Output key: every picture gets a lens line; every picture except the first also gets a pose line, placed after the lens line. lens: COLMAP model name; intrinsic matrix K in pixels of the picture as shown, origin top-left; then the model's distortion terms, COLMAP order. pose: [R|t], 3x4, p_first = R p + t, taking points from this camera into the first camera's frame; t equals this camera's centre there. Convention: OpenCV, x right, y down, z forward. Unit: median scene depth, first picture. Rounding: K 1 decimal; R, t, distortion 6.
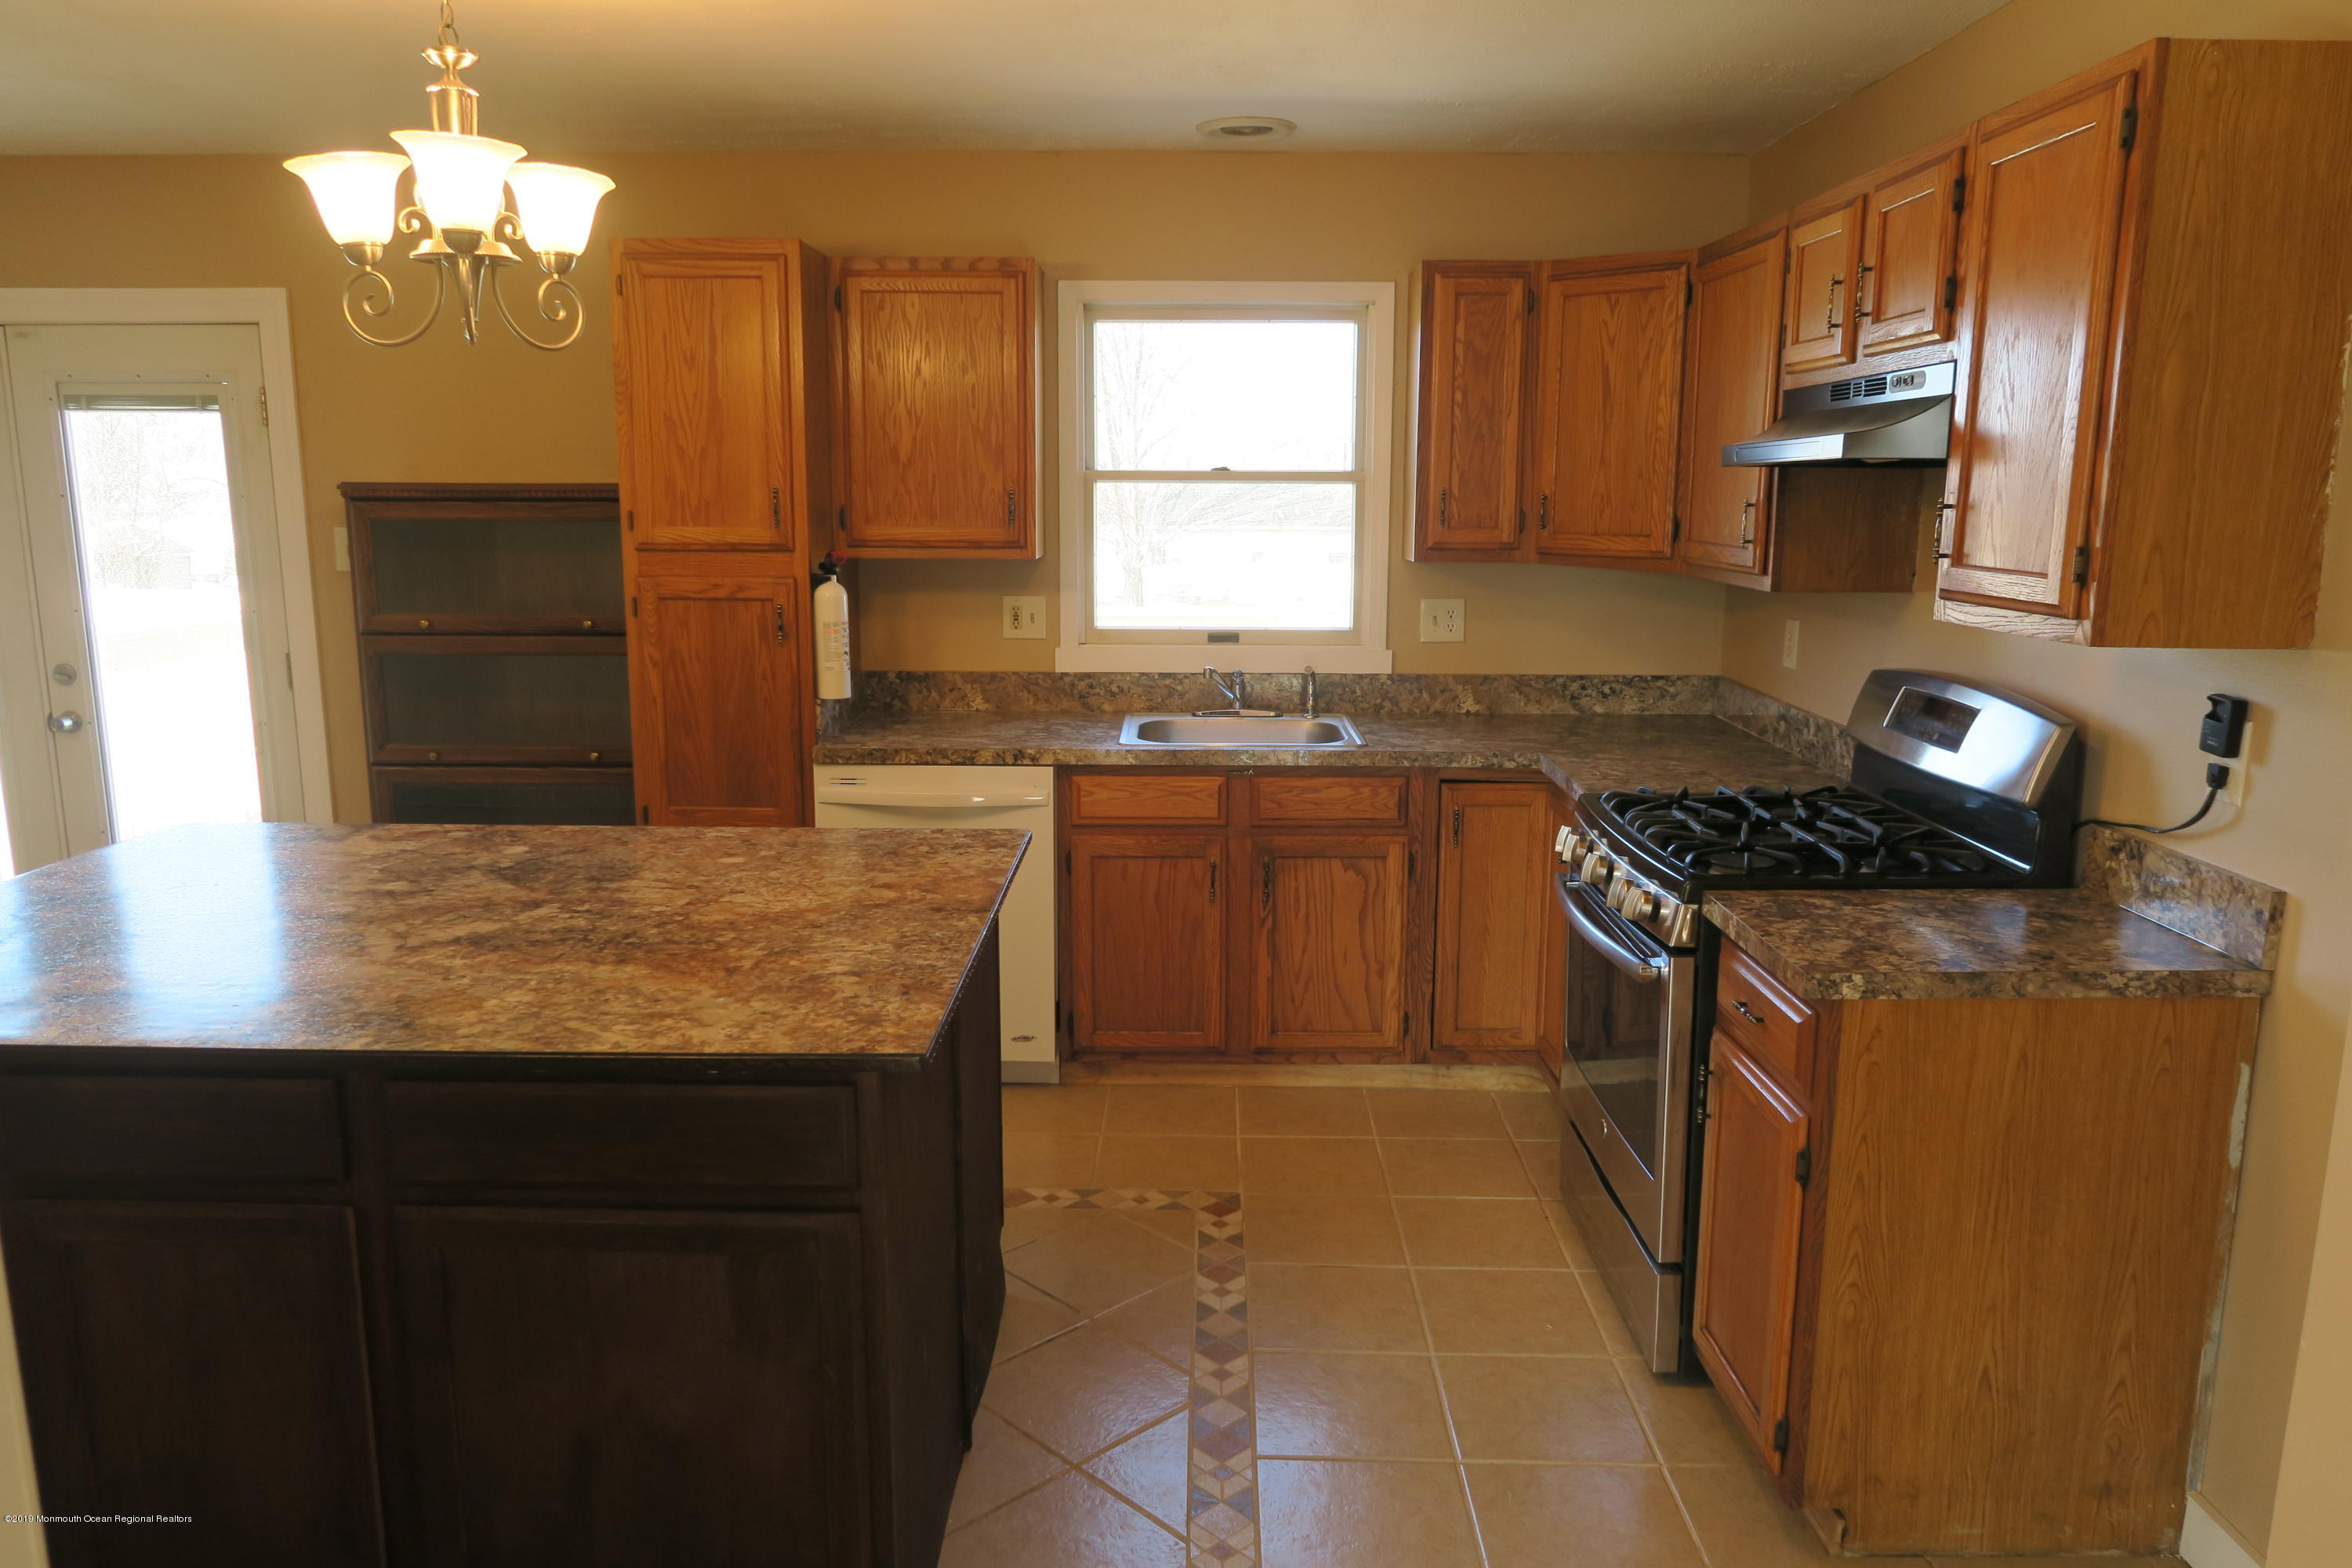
lens RADIAL K [[1603.2, 0, 1174.4], [0, 1603.2, 790.3], [0, 0, 1]] dist [-0.028785, 0.003774]
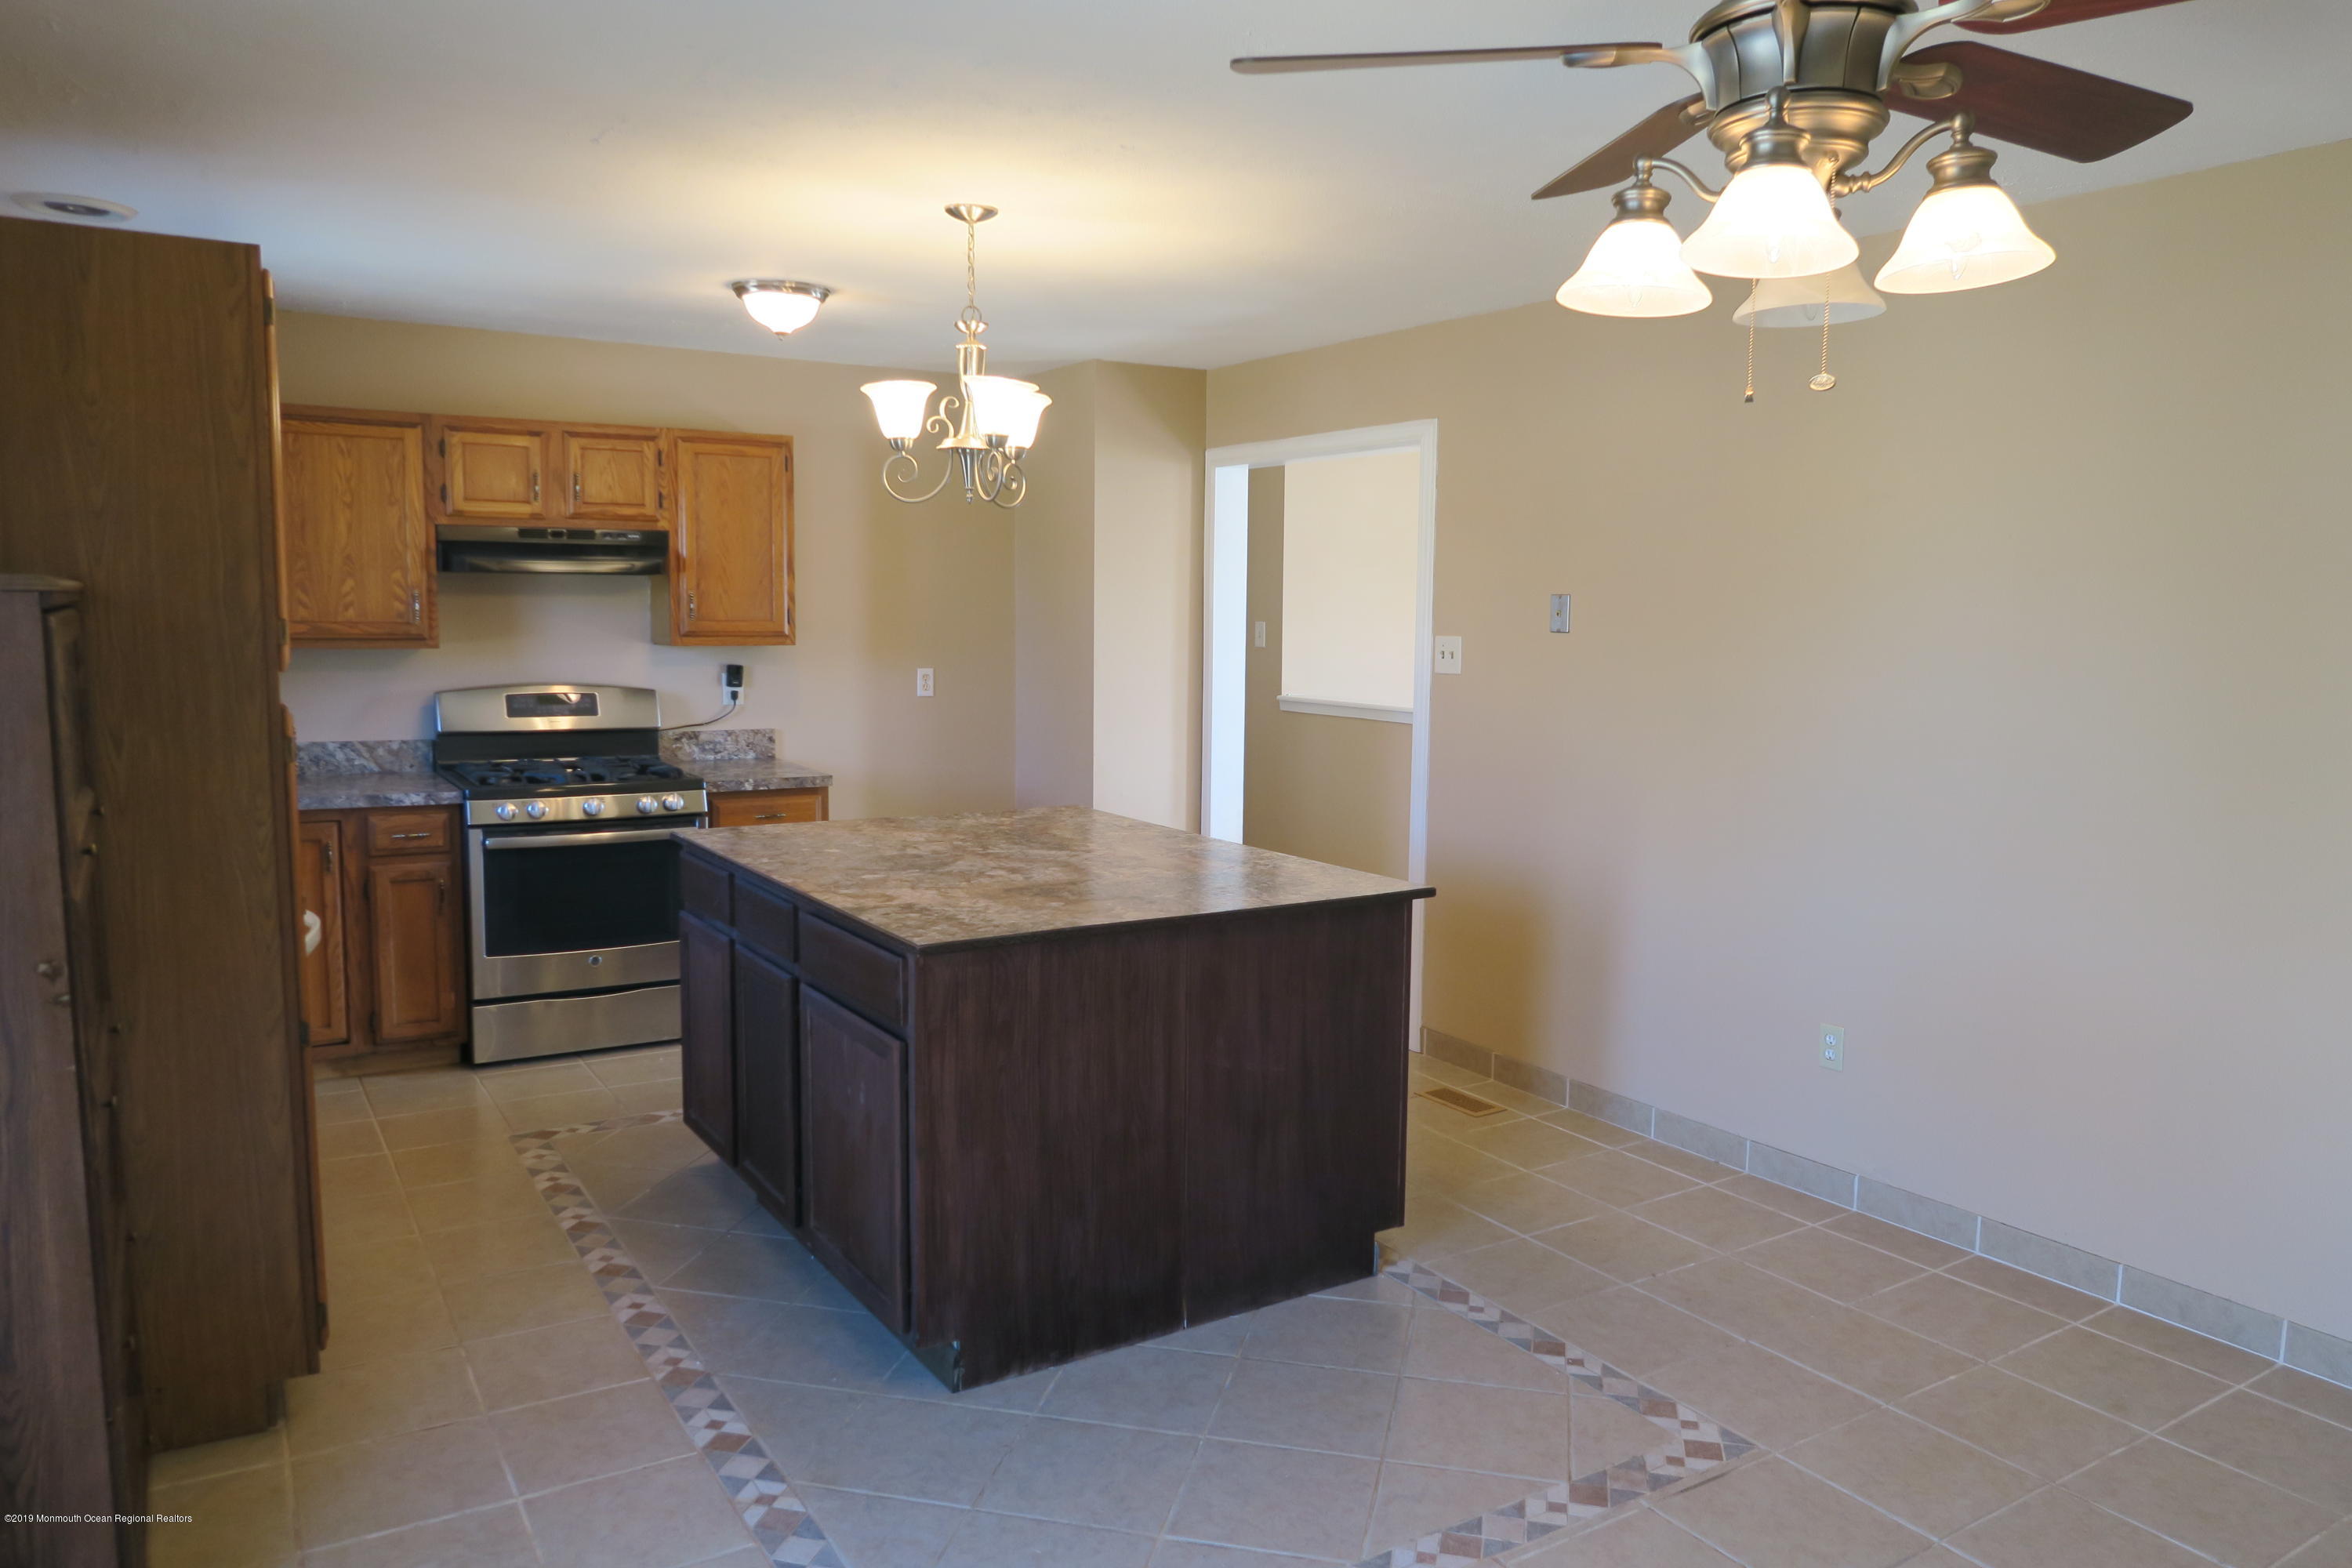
lens RADIAL K [[1632.7, 0, 1173.9], [0, 1632.7, 791.8], [0, 0, 1]] dist [-0.023411, 0.003636]
pose [[-0.540303, -0.112022, 0.833981, -1.165048], [0.139397, 0.965490, 0.219996, -0.201081], [-0.829844, 0.235119, -0.506041, 1.038403]]
